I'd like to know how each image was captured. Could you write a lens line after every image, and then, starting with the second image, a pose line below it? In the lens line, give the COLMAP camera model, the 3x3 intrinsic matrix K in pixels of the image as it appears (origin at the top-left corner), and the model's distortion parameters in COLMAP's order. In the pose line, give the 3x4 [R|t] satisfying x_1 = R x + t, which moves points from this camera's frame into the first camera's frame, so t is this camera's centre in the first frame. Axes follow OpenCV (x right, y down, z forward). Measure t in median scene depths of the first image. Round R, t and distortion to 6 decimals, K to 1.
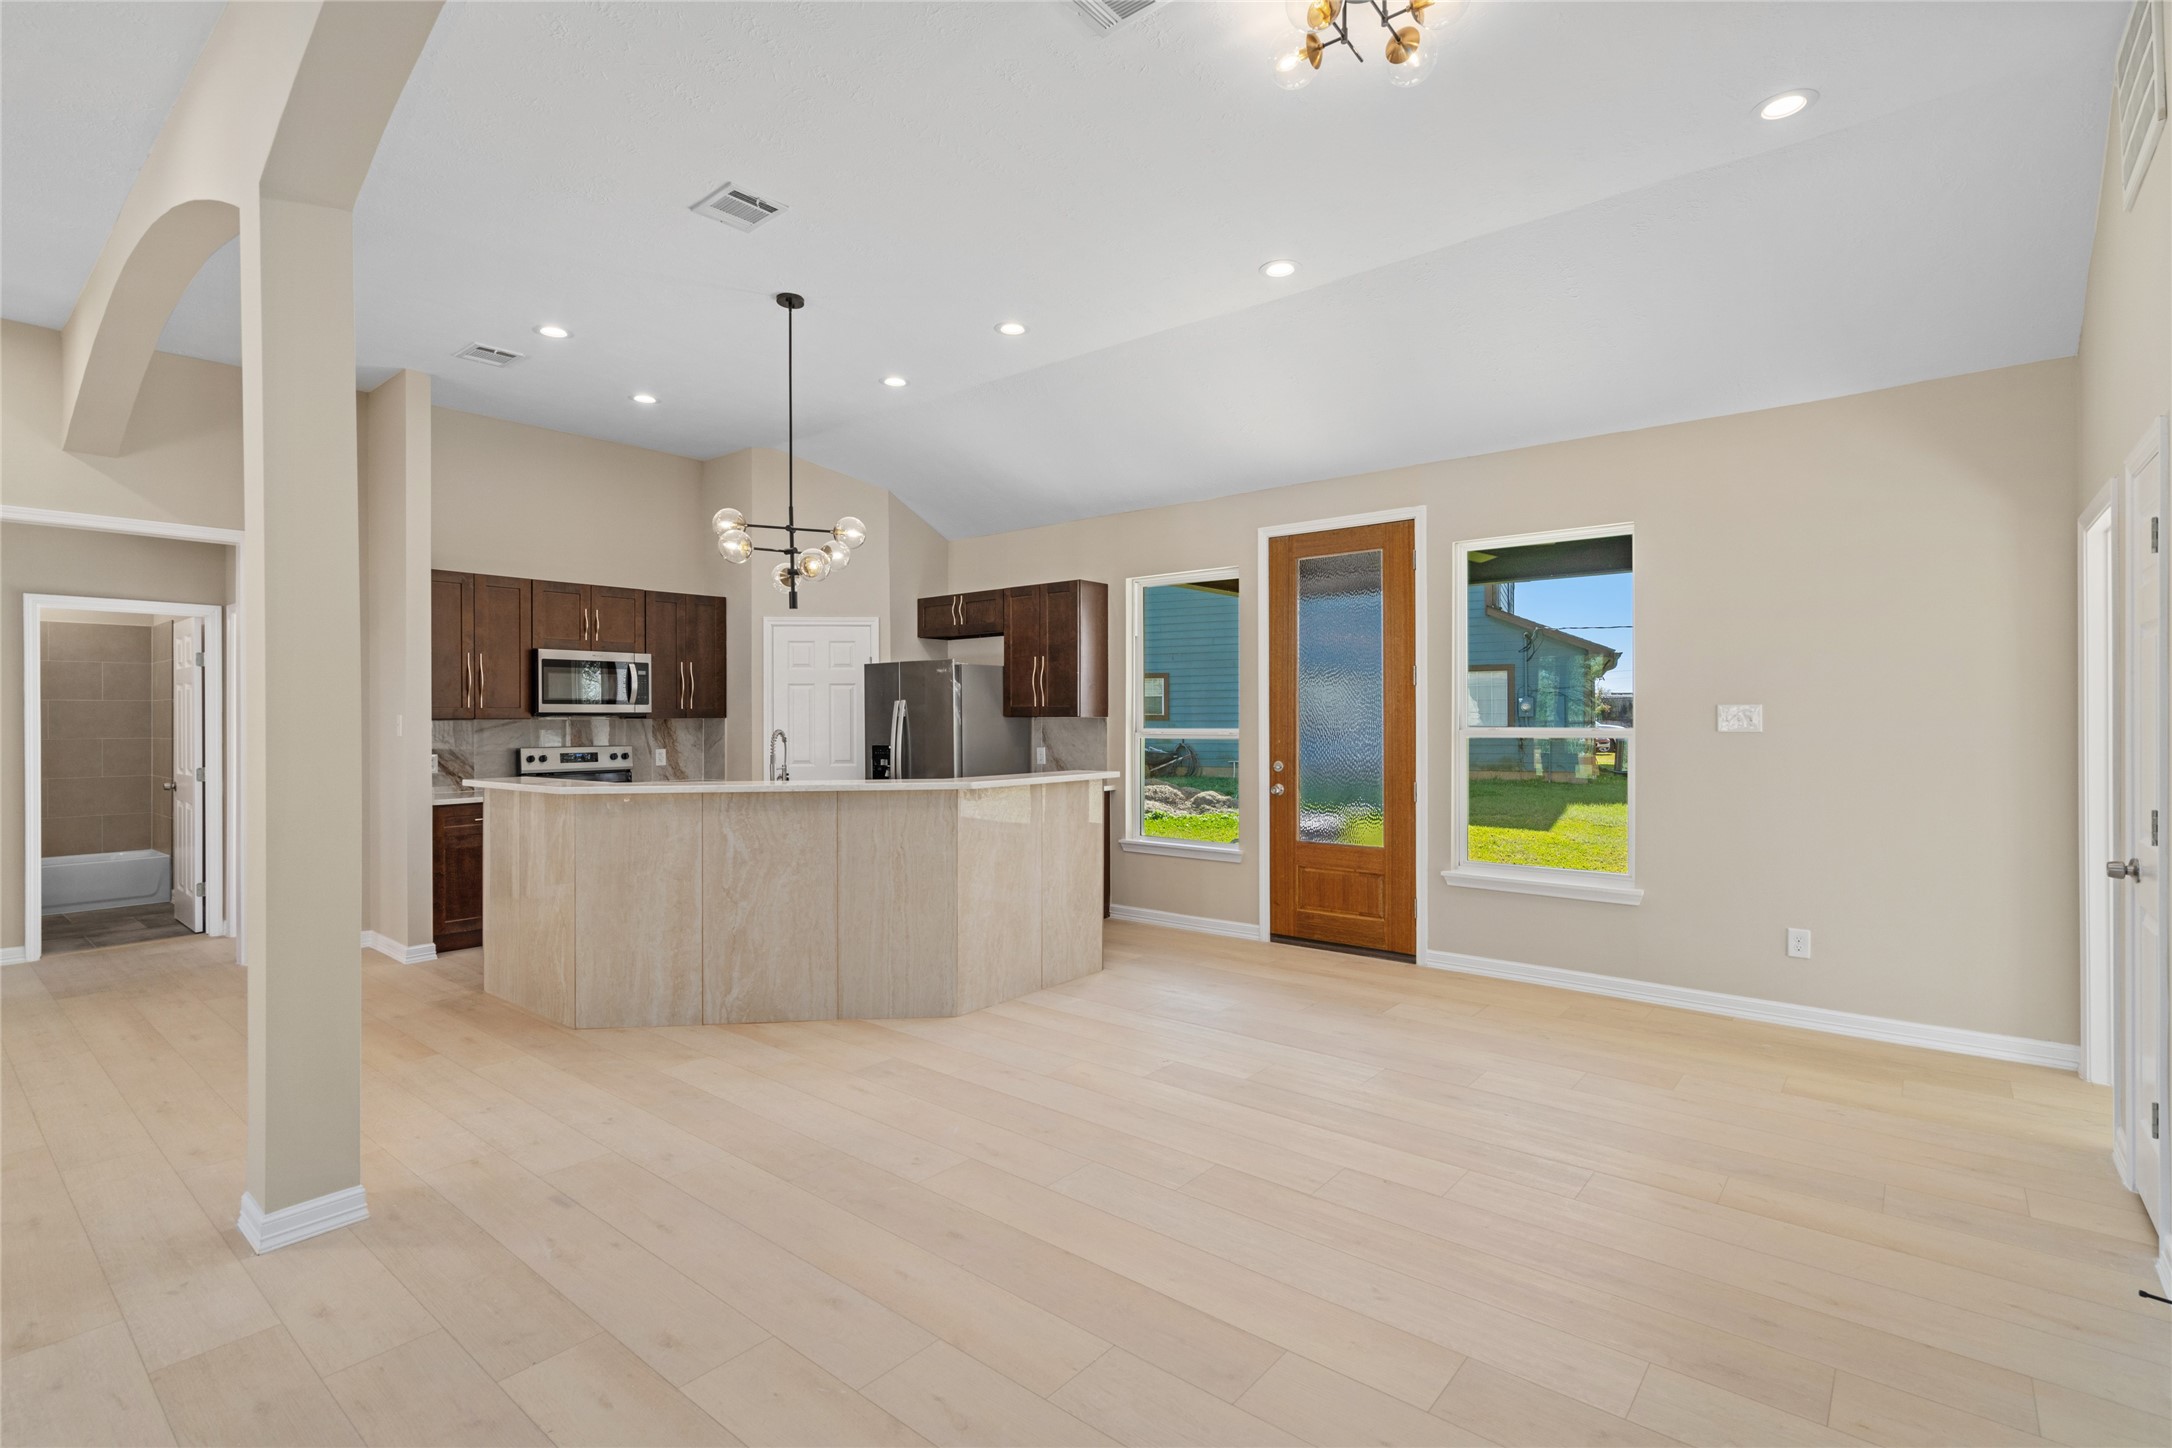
lens RADIAL K [[1018.7, 0, 1080.7], [0, 1018.7, 718.9], [0, 0, 1]] dist [0.001337, 0.001054]
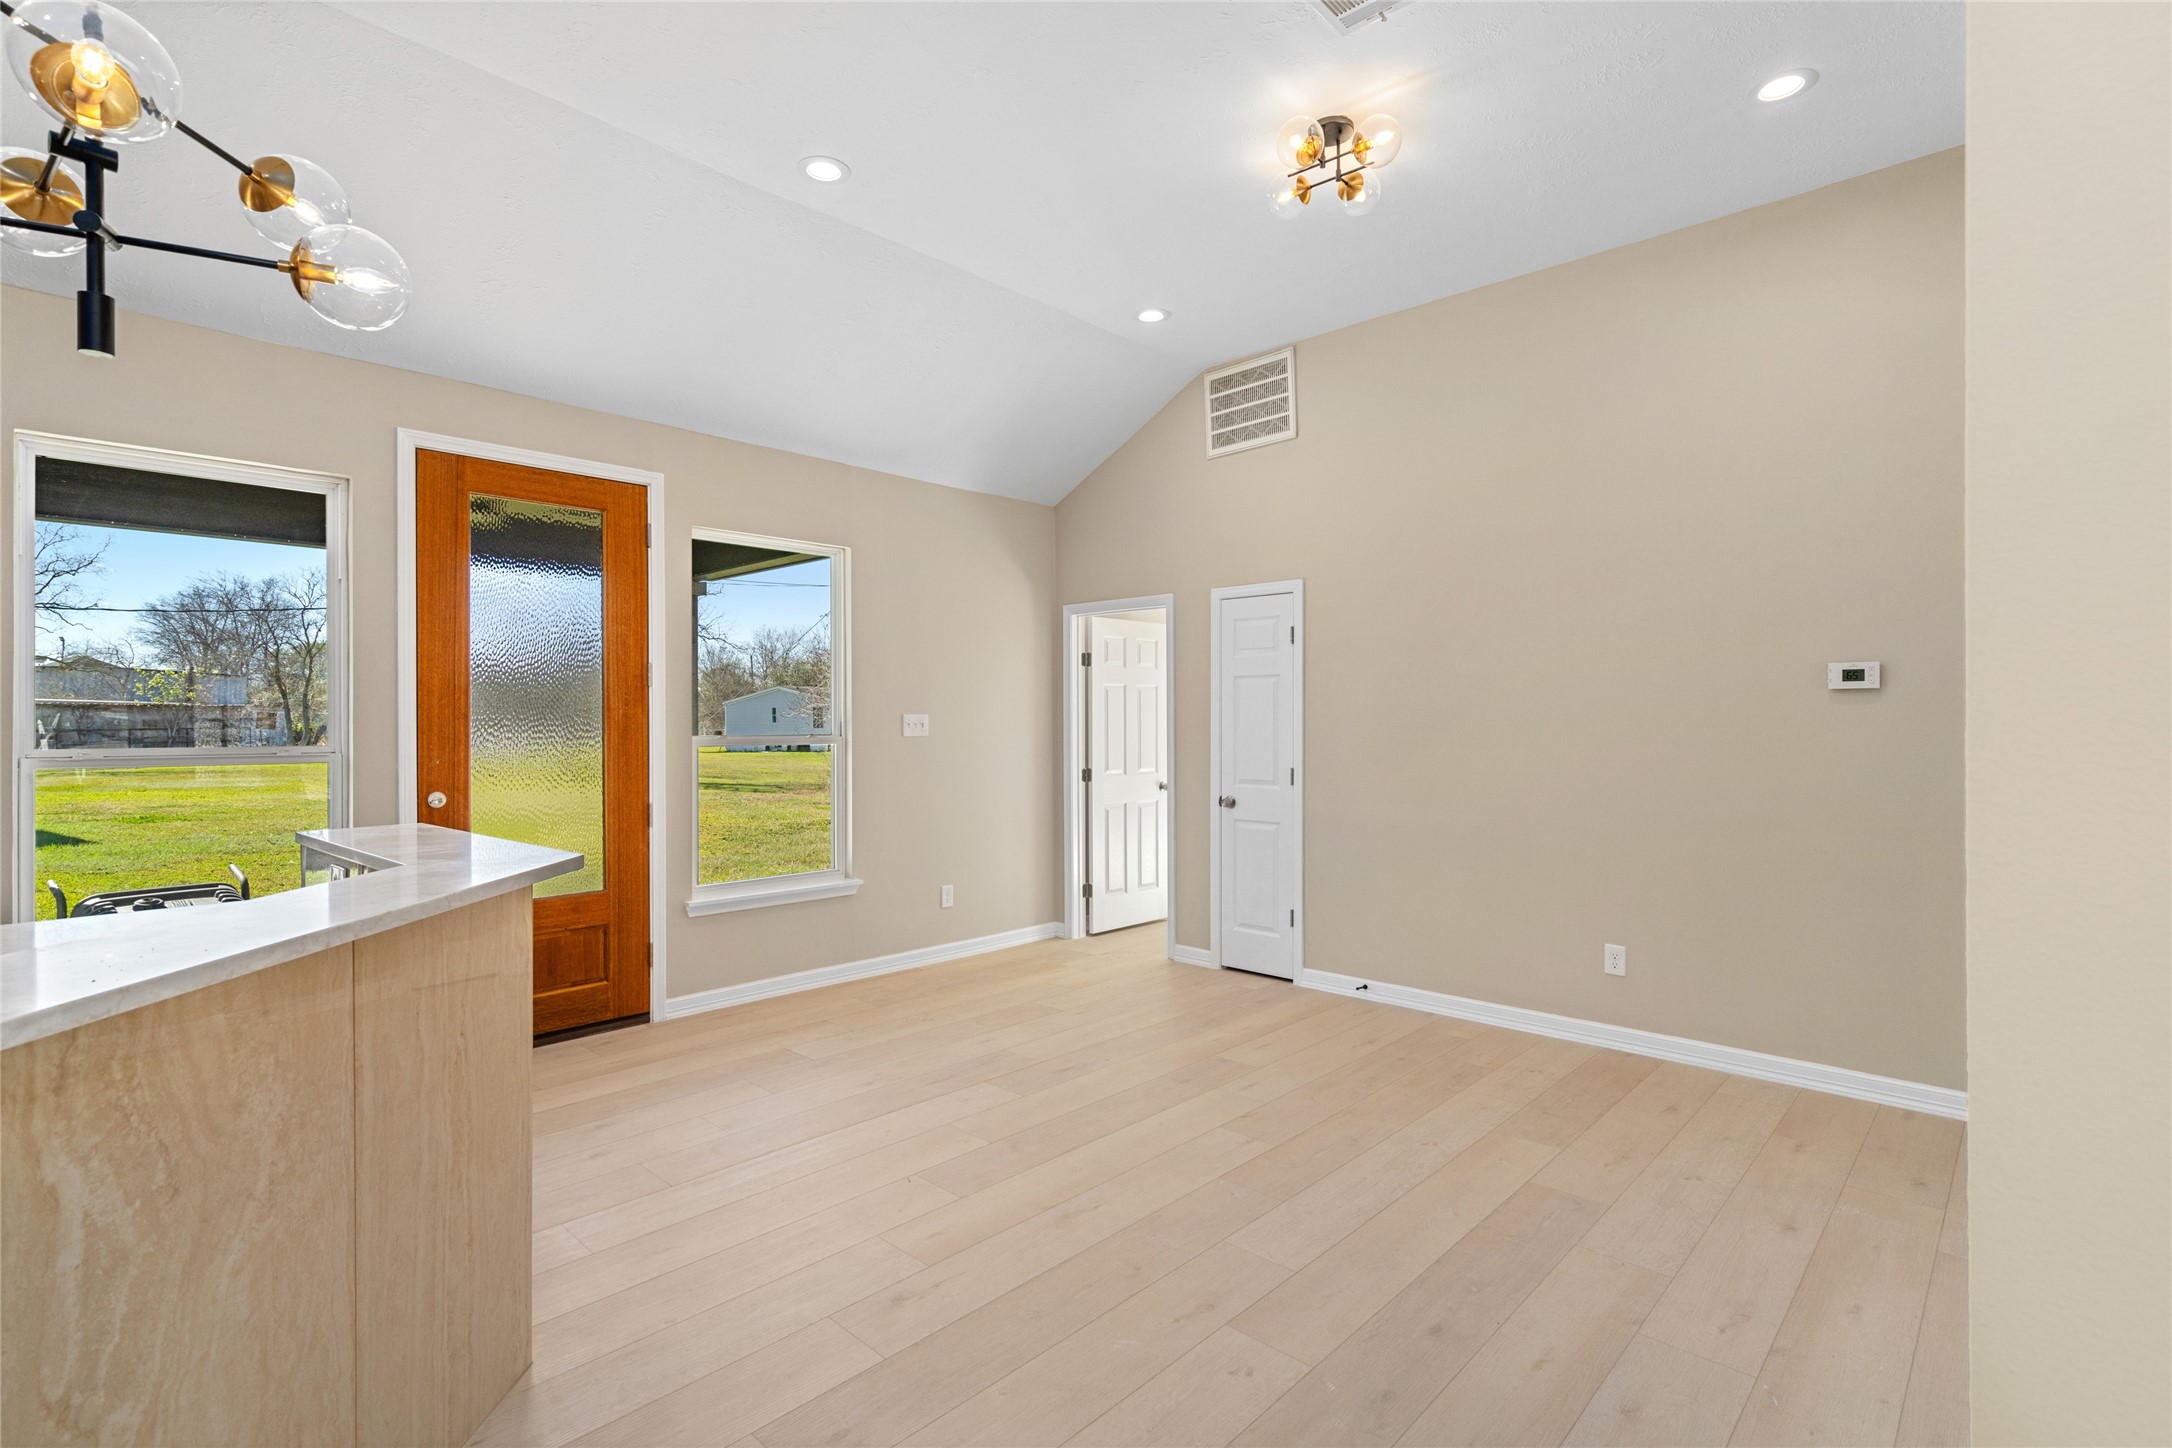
lens RADIAL K [[1018.7, 0, 1080.7], [0, 1018.7, 718.9], [0, 0, 1]] dist [0.001337, 0.001054]
pose [[0.064824, 0.006161, 0.997878, -0.433210], [0.005338, 0.999964, -0.006521, 0.000876], [-0.997882, 0.005749, 0.064789, 0.540537]]
